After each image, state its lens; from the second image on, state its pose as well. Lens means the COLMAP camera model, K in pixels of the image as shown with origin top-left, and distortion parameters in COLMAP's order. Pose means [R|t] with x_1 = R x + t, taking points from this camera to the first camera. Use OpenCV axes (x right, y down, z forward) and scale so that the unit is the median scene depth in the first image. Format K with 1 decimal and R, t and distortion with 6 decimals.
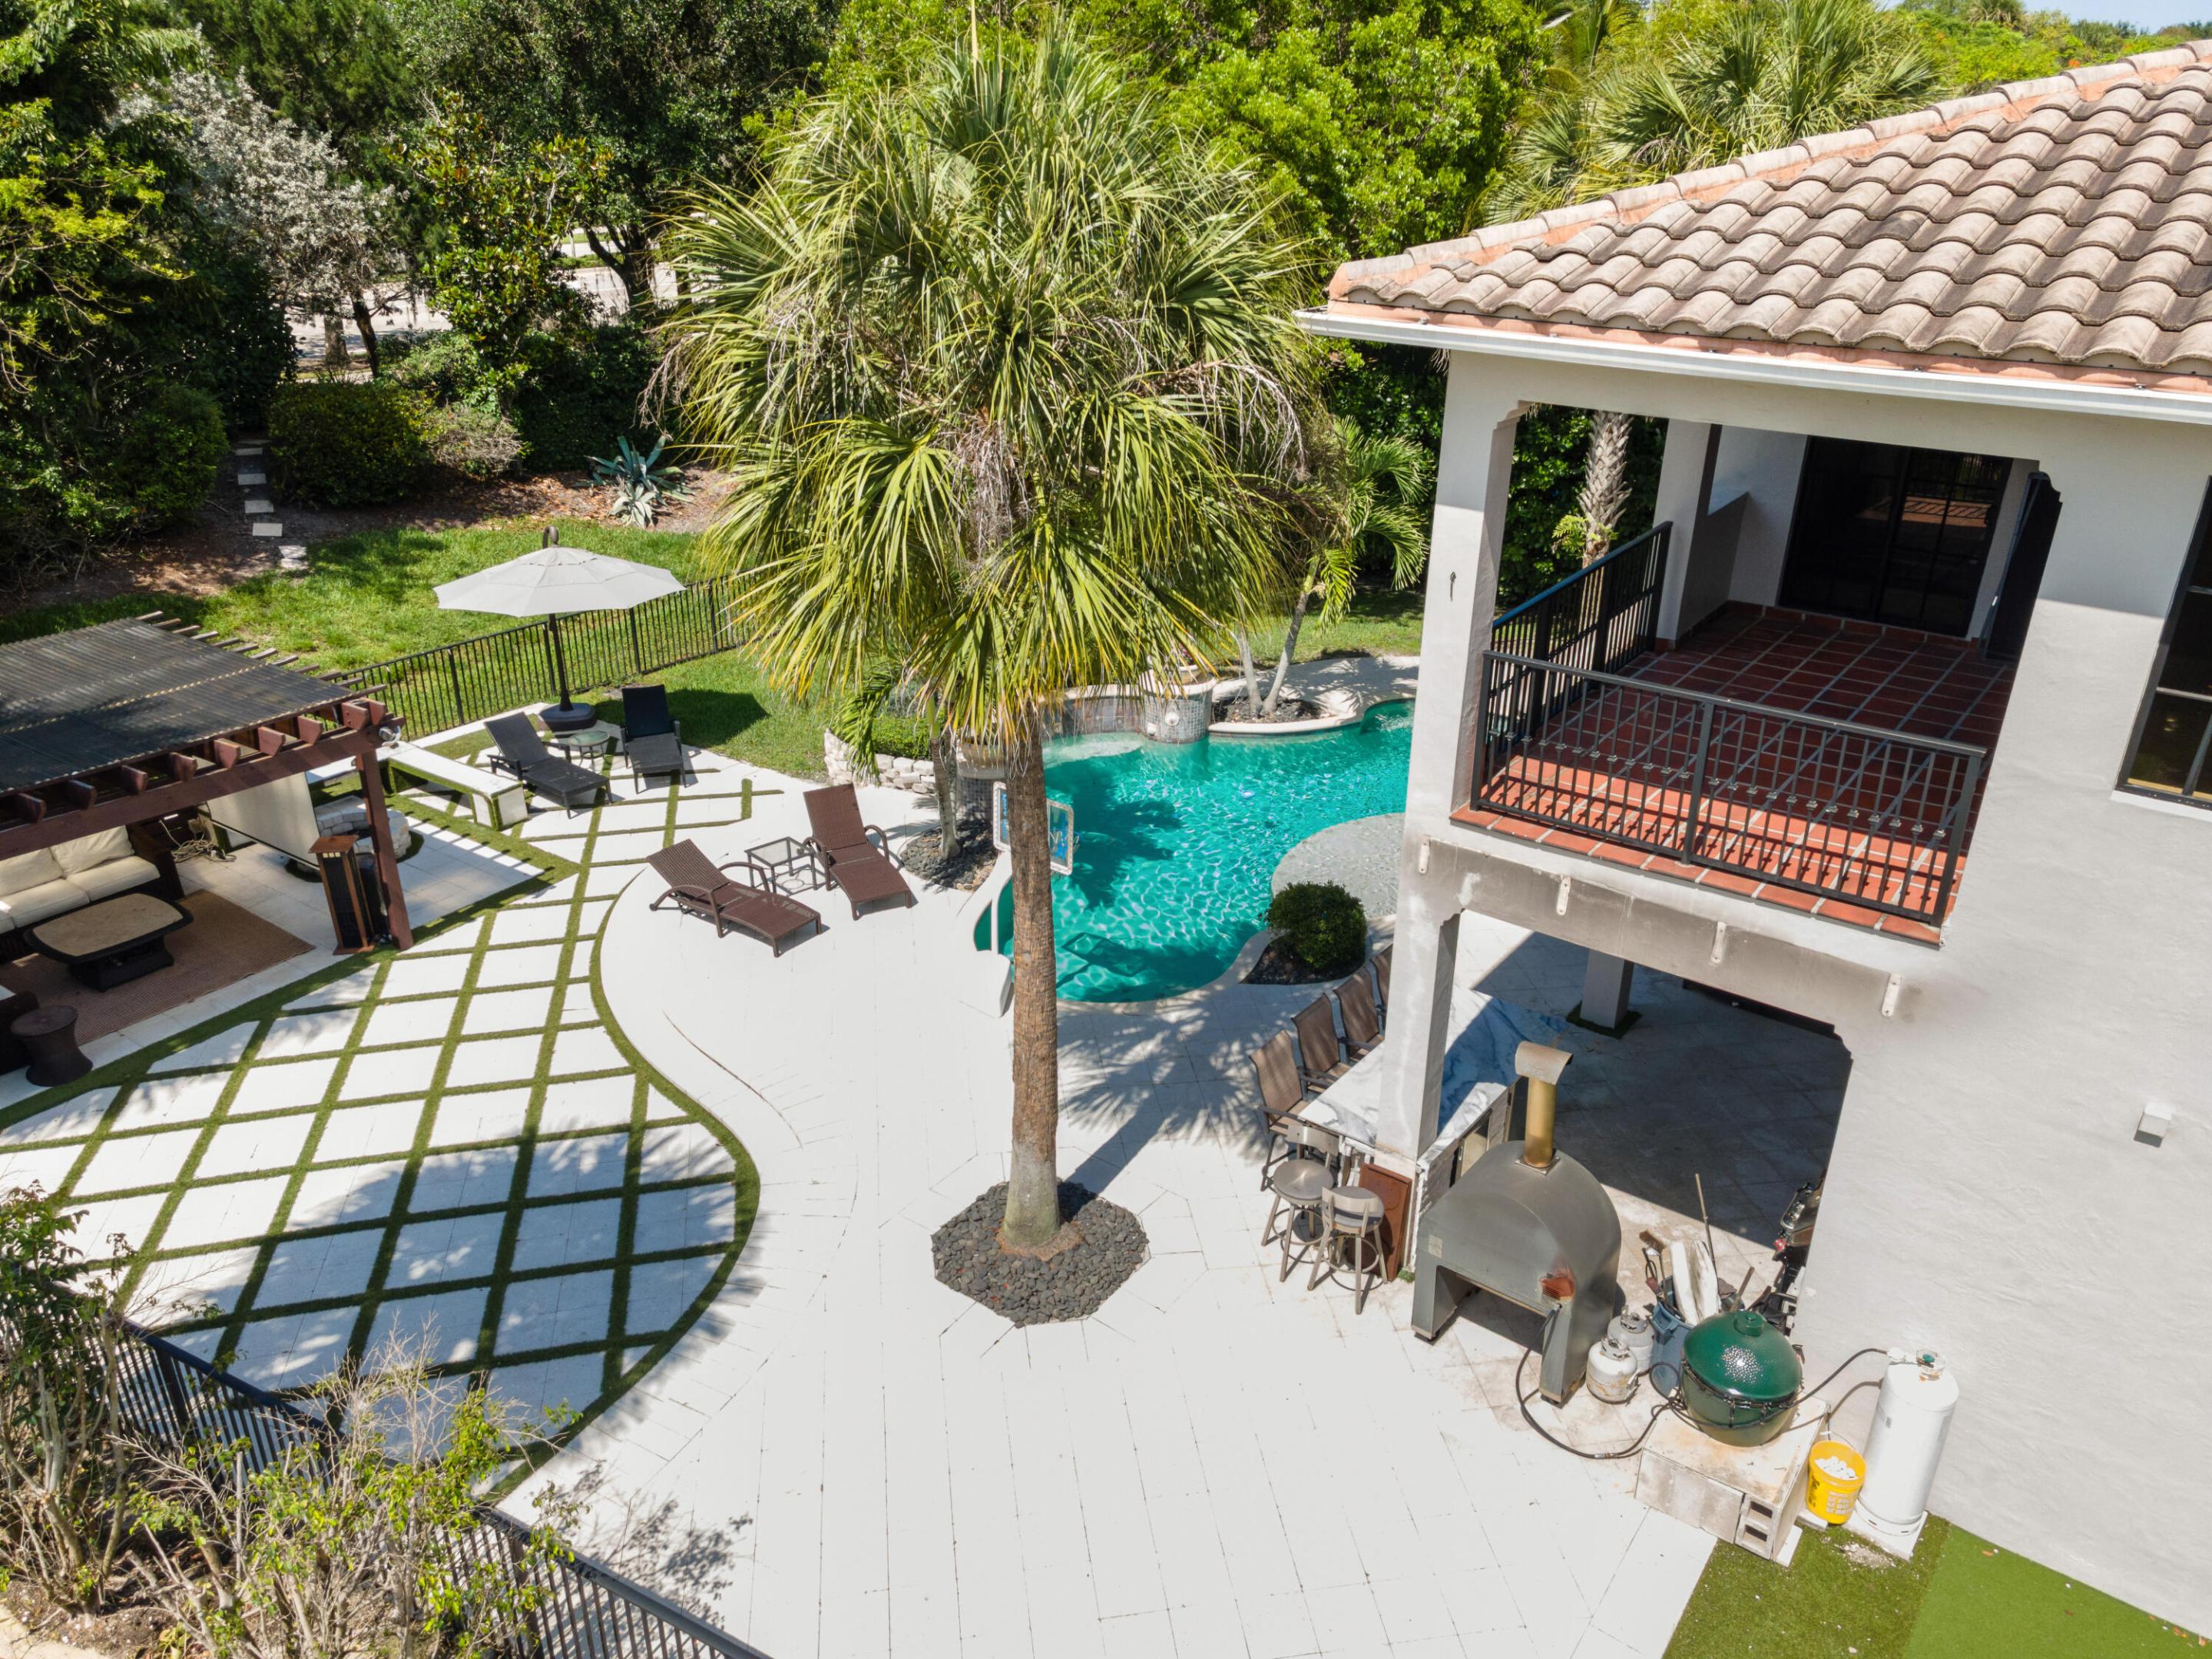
lens RADIAL K [[1620.6, 0, 1106.0], [0, 1620.6, 829.5], [0, 0, 1]] dist [0.009187, 0.063239]
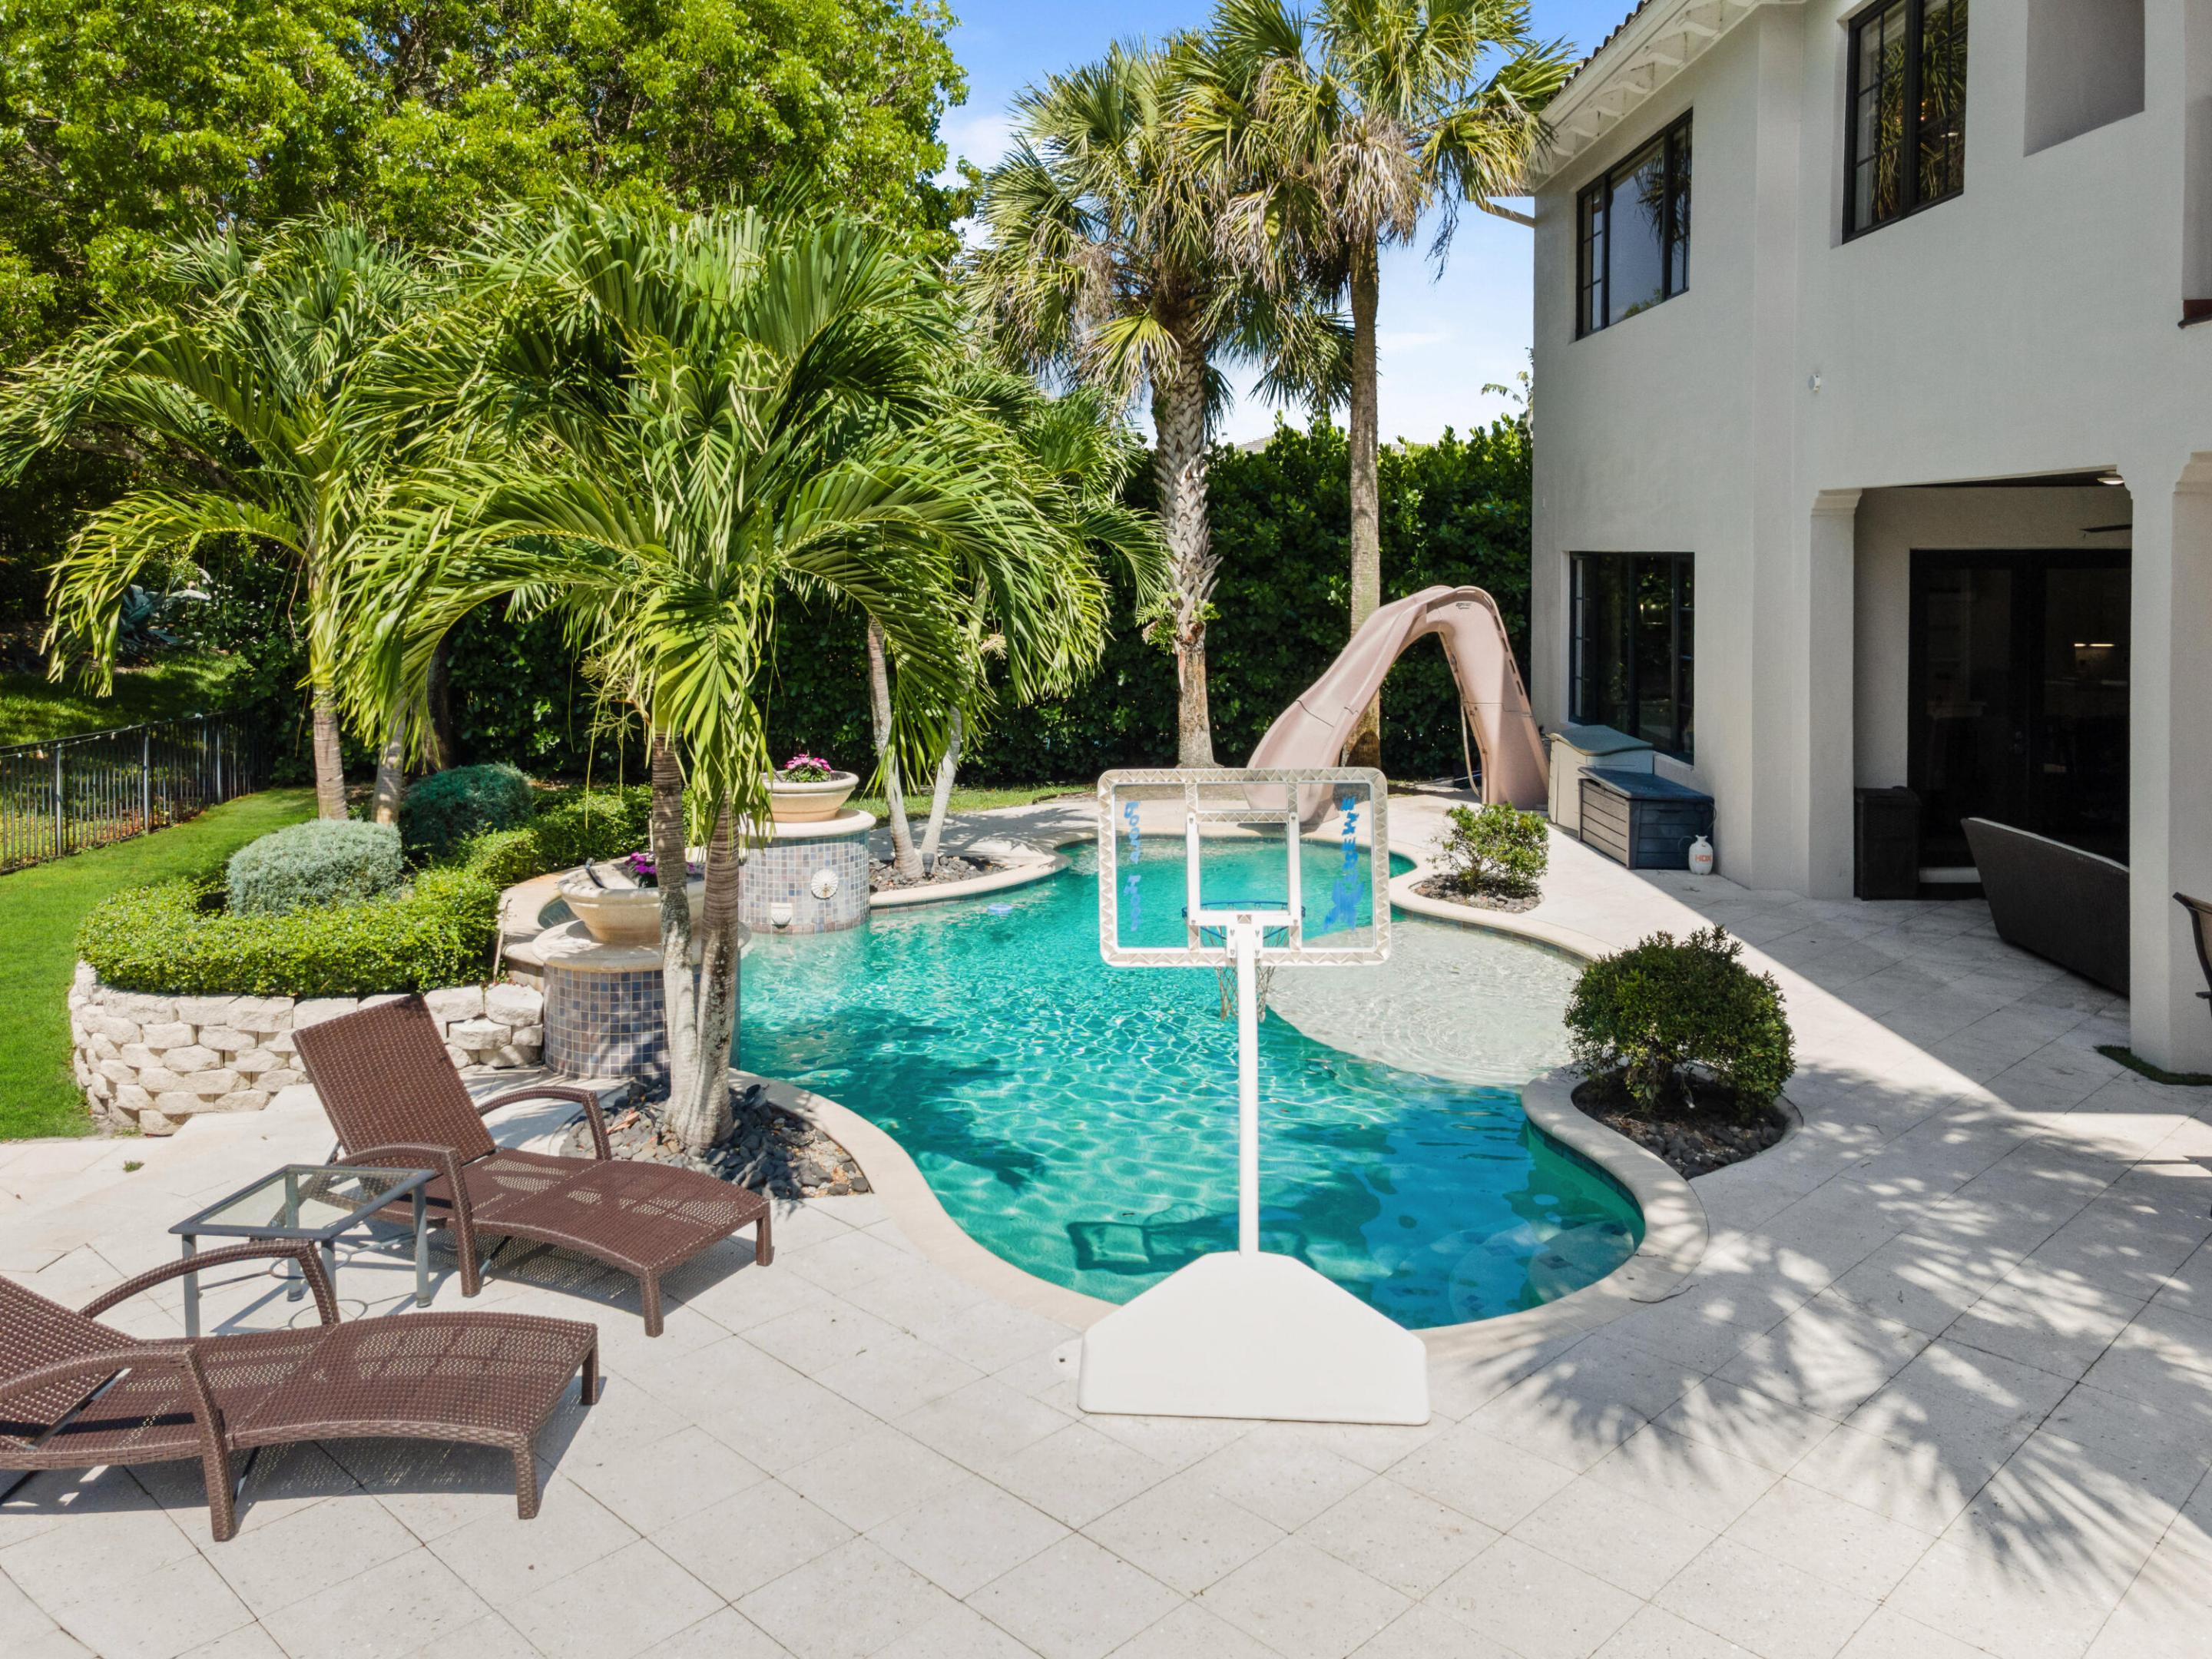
lens RADIAL K [[1717.6, 0, 1118.7], [0, 1717.6, 606.7], [0, 0, 1]] dist [0.043191, 0.000946]
pose [[0.791929, -0.030612, 0.609846, -0.302619], [0.261589, 0.919460, -0.293539, 0.051763], [-0.551743, 0.391991, 0.736154, 0.685921]]
